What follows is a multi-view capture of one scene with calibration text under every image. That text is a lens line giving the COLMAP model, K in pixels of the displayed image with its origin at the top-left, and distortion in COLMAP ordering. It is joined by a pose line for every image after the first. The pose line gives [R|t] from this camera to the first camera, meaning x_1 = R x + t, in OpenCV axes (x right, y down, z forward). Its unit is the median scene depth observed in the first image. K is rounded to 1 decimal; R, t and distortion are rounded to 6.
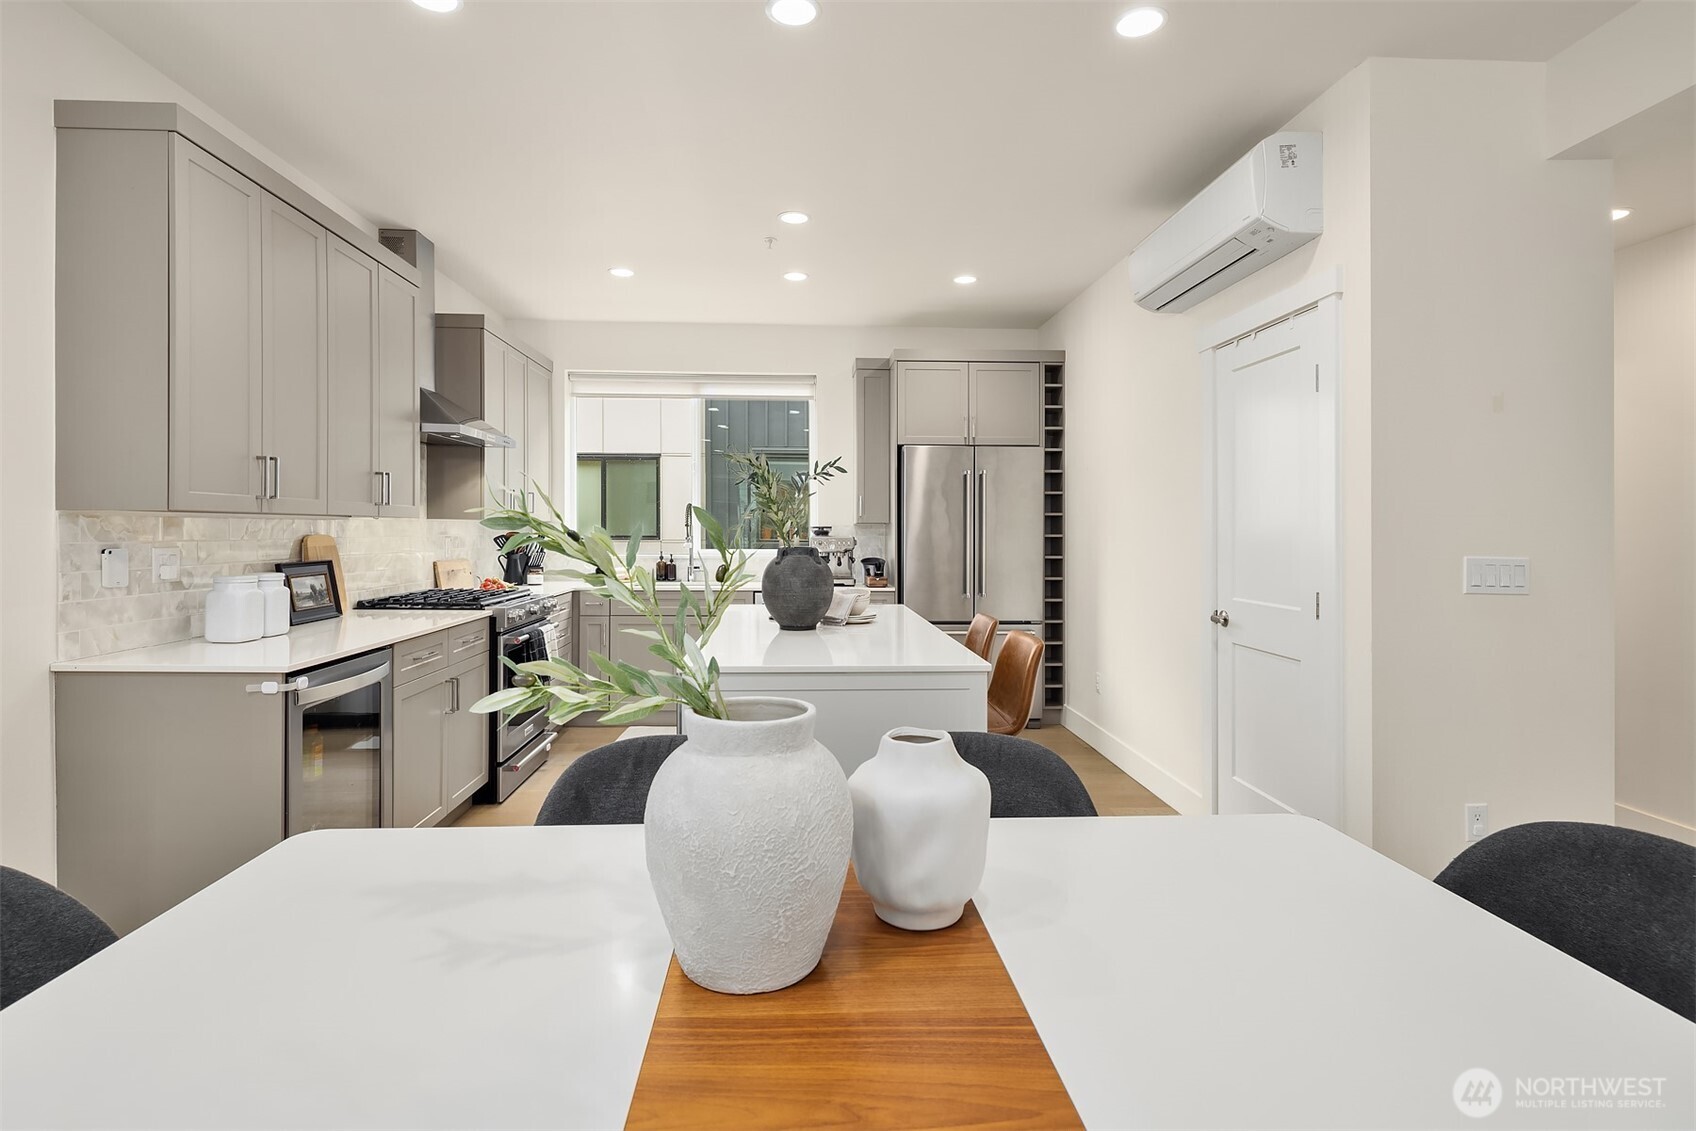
lens RADIAL K [[860.5, 0, 847.2], [0, 860.5, 531.3], [0, 0, 1]] dist [0.001209, -0.000430]
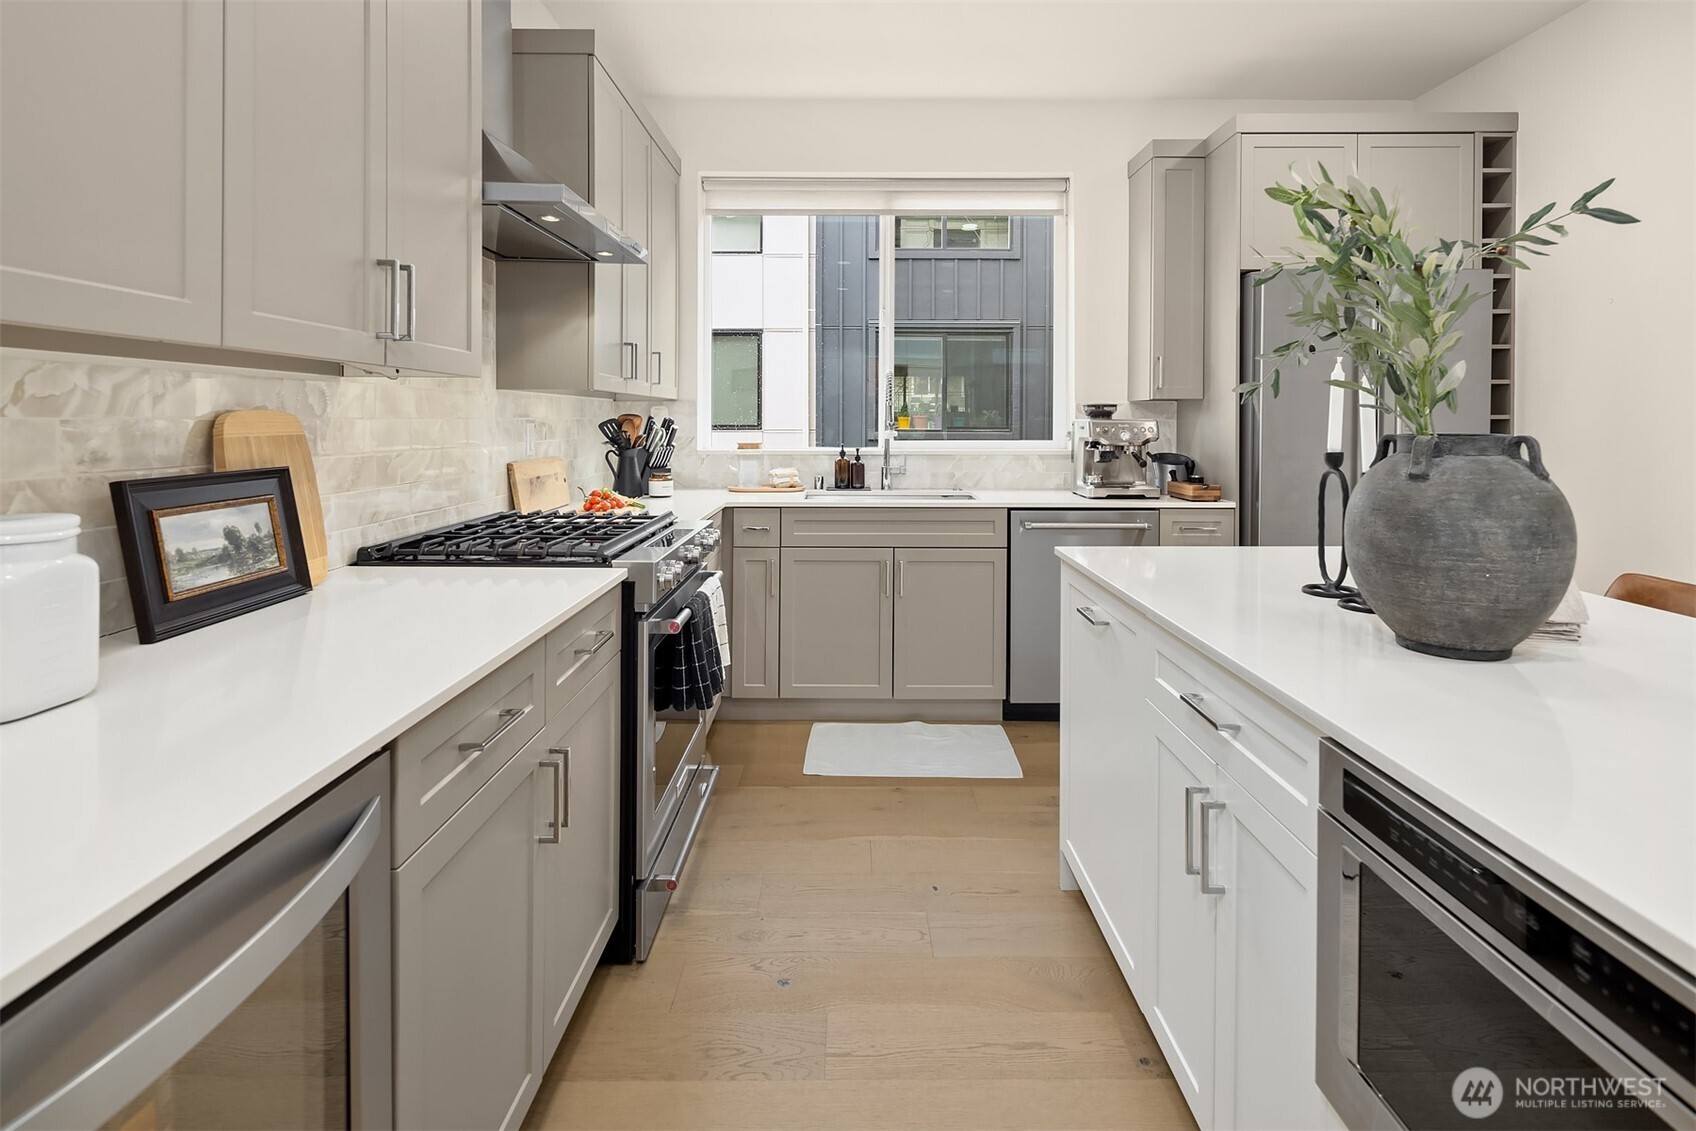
lens RADIAL K [[859.0, 0, 854.7], [0, 859.0, 423.9], [0, 0, 1]] dist [0.002097, -0.000220]
pose [[0.998152, -0.003499, -0.060668, -0.253926], [0.003624, 0.999992, 0.001945, 0.010081], [0.060661, -0.002161, 0.998156, 0.523252]]
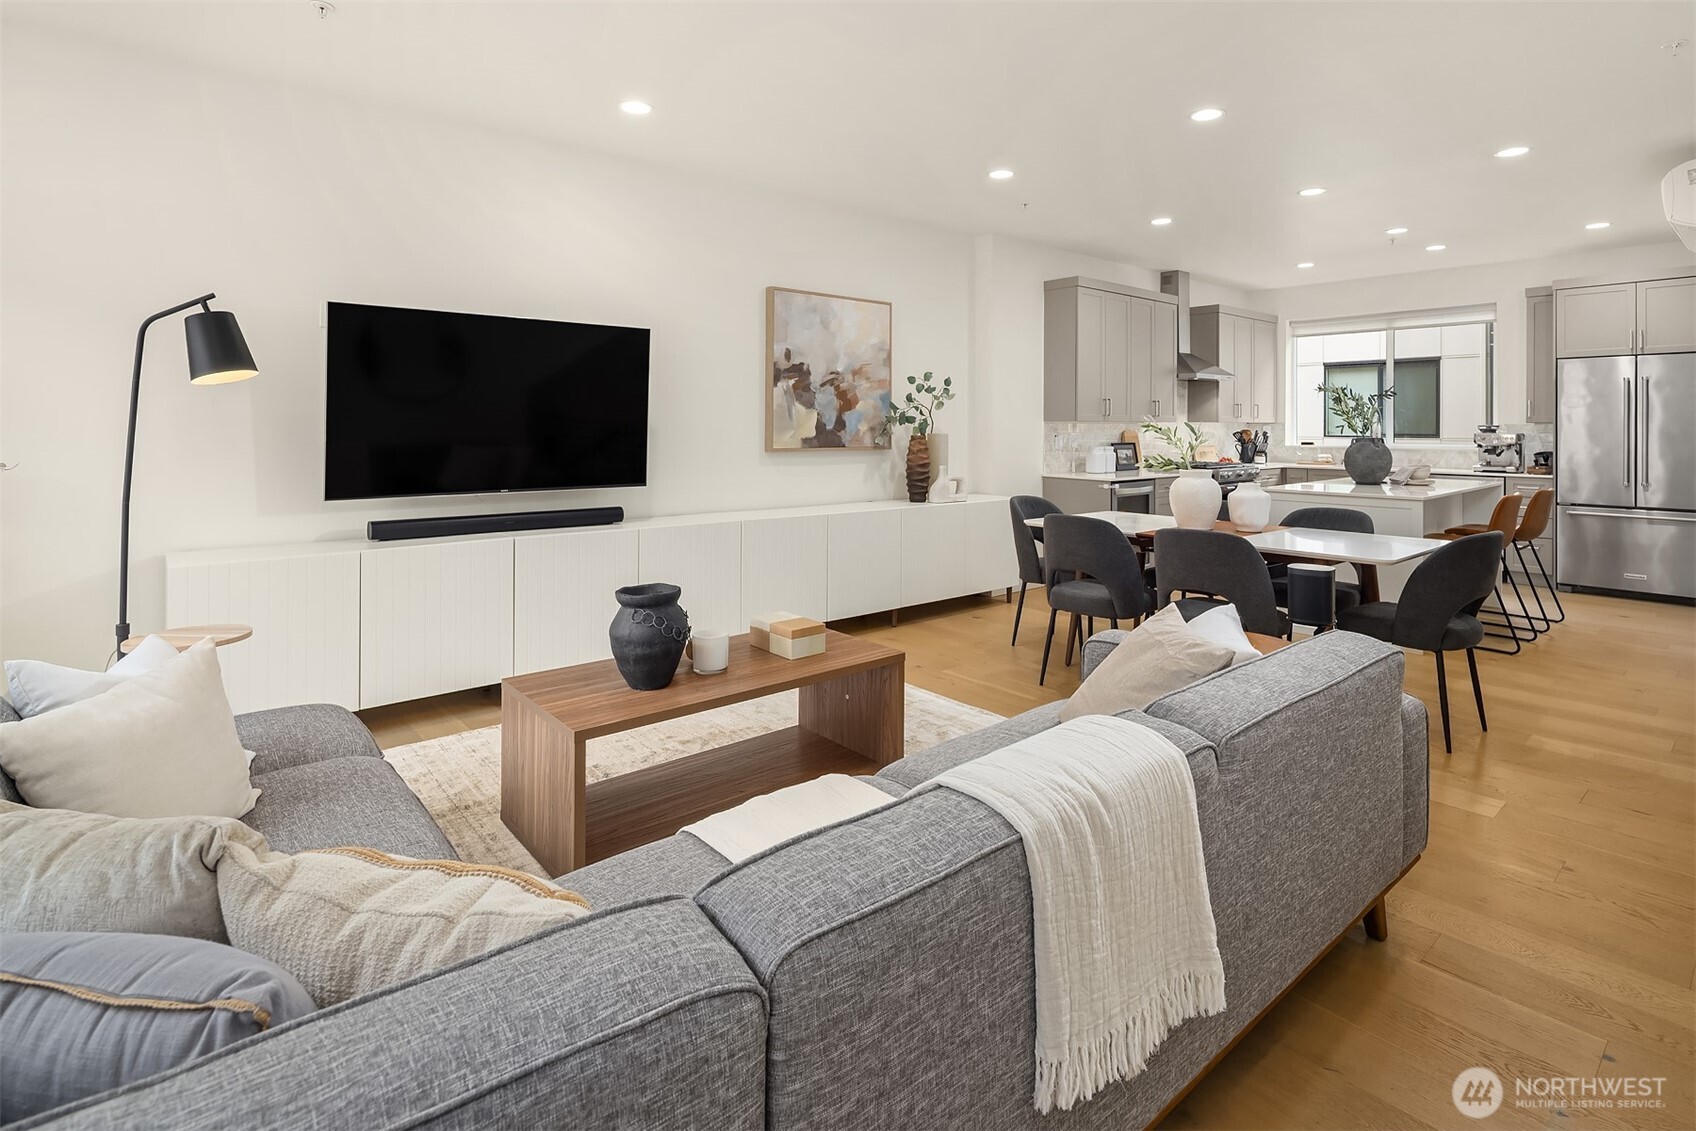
lens RADIAL K [[843.6, 0, 844.1], [0, 843.6, 431.0], [0, 0, 1]] dist [-0.000396, -0.000013]
pose [[0.609885, 0.001617, -0.792489, 0.553981], [-0.001645, 0.999998, 0.000775, 0.004286], [0.792489, 0.000831, 0.609886, -0.757741]]
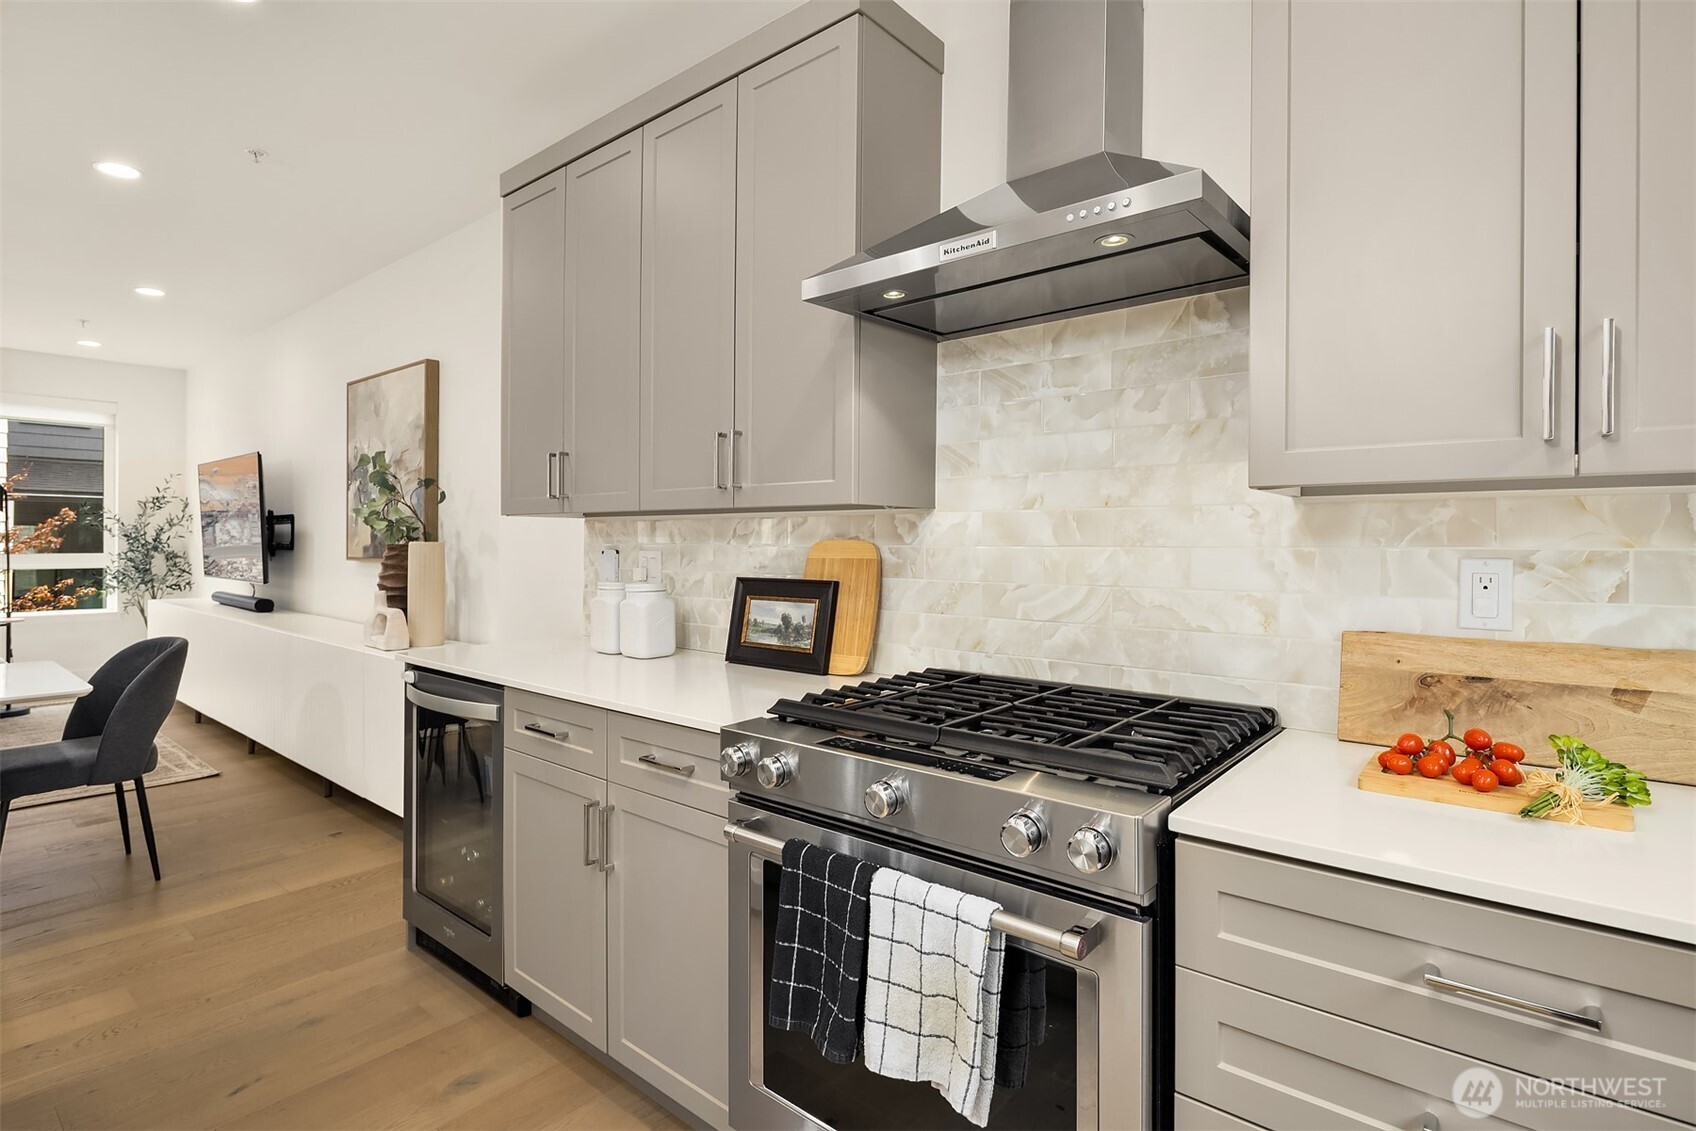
lens RADIAL K [[844.6, 0, 829.9], [0, 844.6, 546.4], [0, 0, 1]] dist [-0.001259, -0.001132]
pose [[-0.691666, -0.007964, -0.722173, -0.151420], [-0.011710, 0.999931, 0.000188, 0.007853], [0.722122, 0.008587, -0.691712, 1.290786]]
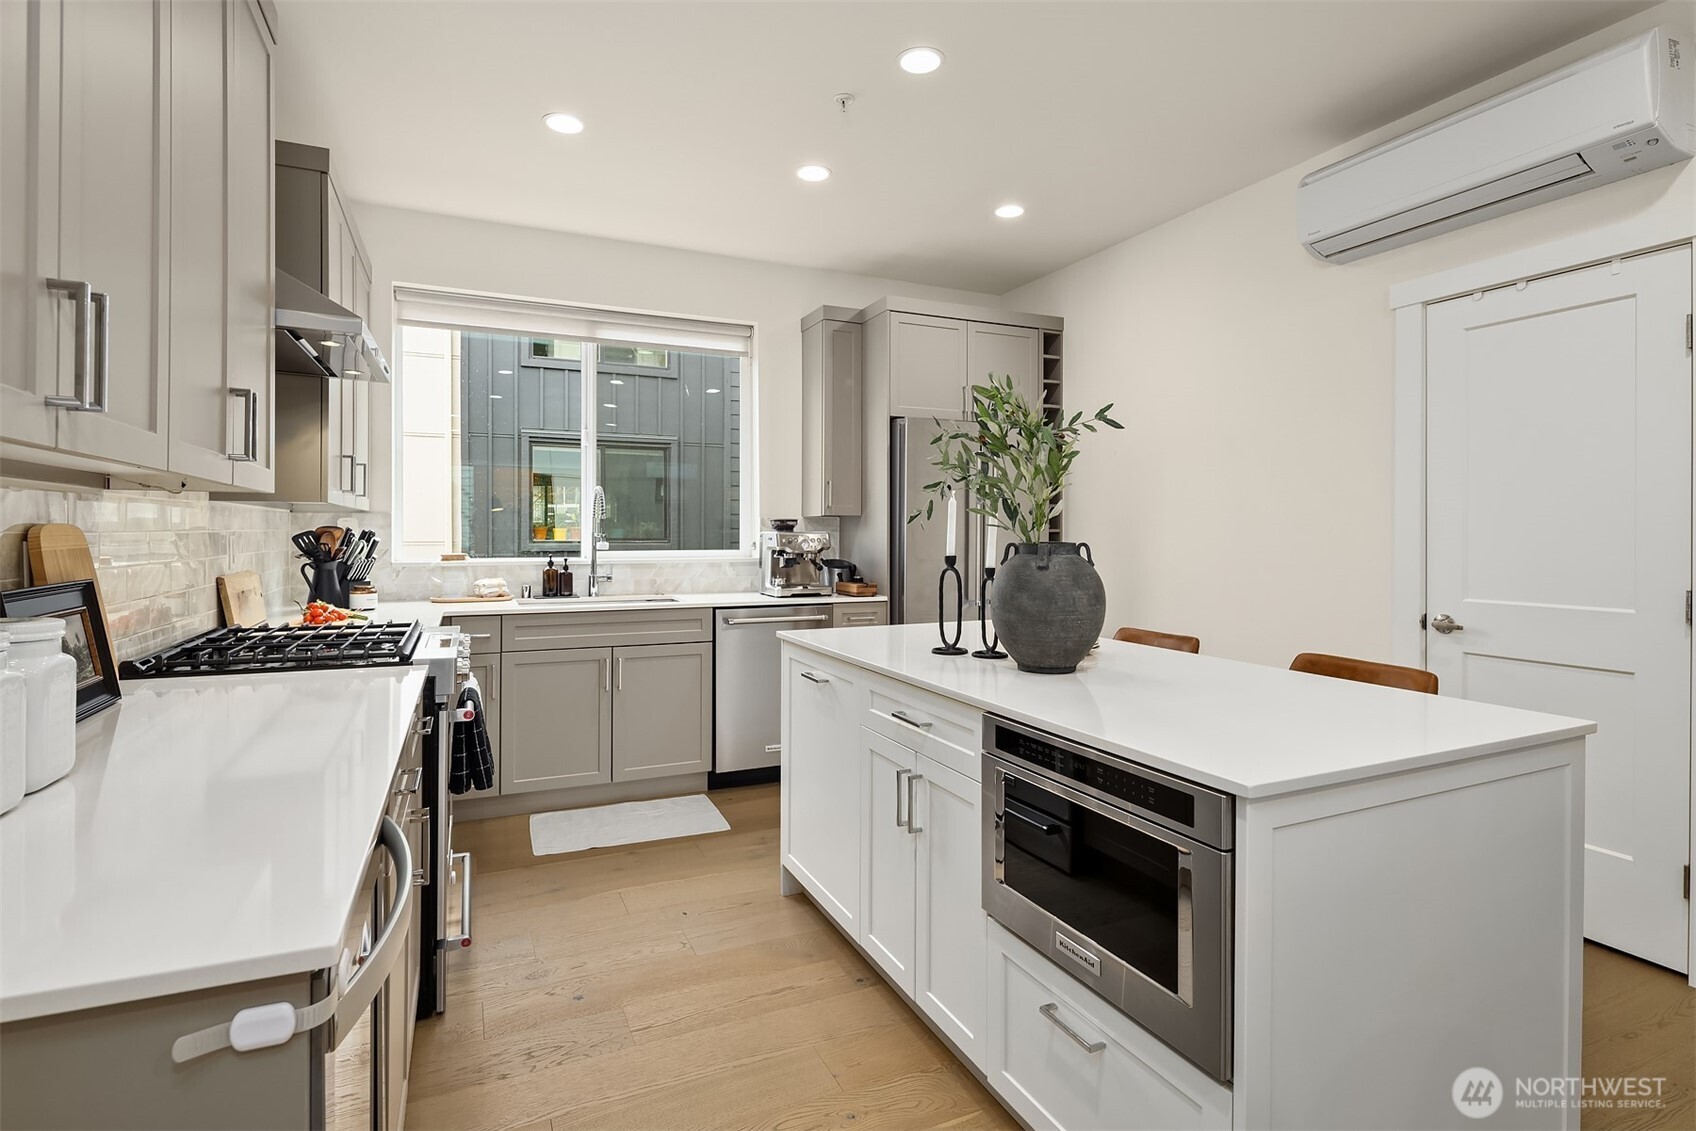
lens RADIAL K [[852.1, 0, 877.9], [0, 852.1, 531.7], [0, 0, 1]] dist [0.000472, -0.000424]
pose [[0.926264, -0.002789, 0.376866, -0.351218], [0.003196, 0.999995, -0.000454, 0.008764], [-0.376863, 0.001625, 0.926268, 0.391199]]
